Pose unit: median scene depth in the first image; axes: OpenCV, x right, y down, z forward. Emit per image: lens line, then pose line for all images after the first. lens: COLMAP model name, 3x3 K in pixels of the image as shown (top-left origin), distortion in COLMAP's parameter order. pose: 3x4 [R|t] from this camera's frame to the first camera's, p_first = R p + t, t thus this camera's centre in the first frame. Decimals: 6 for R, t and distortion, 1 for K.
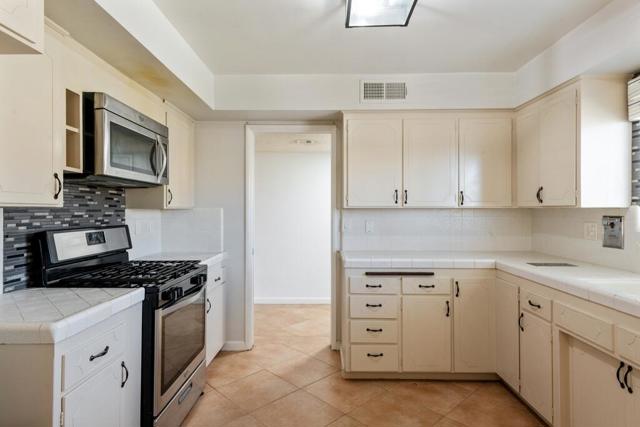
lens RADIAL K [[356.0, 0, 316.0], [0, 356.0, 210.3], [0, 0, 1]] dist [0.026695, -0.011302]
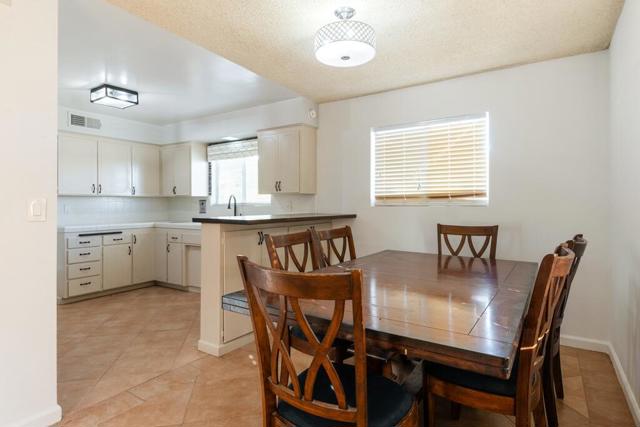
lens RADIAL K [[349.6, 0, 329.6], [0, 349.6, 202.0], [0, 0, 1]] dist [0.006198, -0.002742]
pose [[0.513549, 0.002466, 0.858056, -0.645407], [0.004181, 0.999977, -0.005376, 0.038782], [-0.858050, 0.006348, 0.513527, -0.802329]]
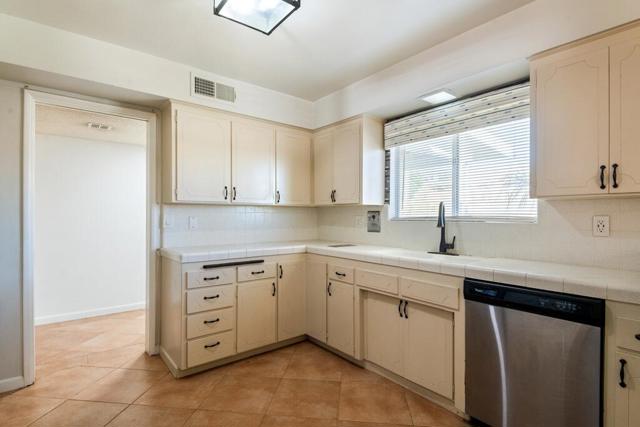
lens RADIAL K [[319.0, 0, 324.3], [0, 319.0, 217.0], [0, 0, 1]] dist [0.010494, -0.009207]
pose [[0.762862, 0.000519, 0.646561, -0.182438], [-0.003515, 0.999988, 0.003345, 0.032300], [-0.646551, -0.004825, 0.762855, 0.092658]]
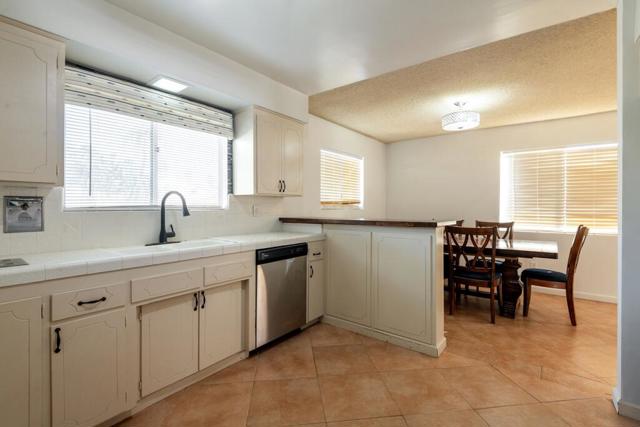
lens RADIAL K [[290.6, 0, 315.5], [0, 290.6, 207.5], [0, 0, 1]] dist [0.005602, -0.000628]
pose [[-0.799793, -0.001601, 0.600273, -0.163970], [-0.001013, 0.999999, 0.001317, 0.036791], [-0.600275, 0.000445, -0.799794, 0.993408]]
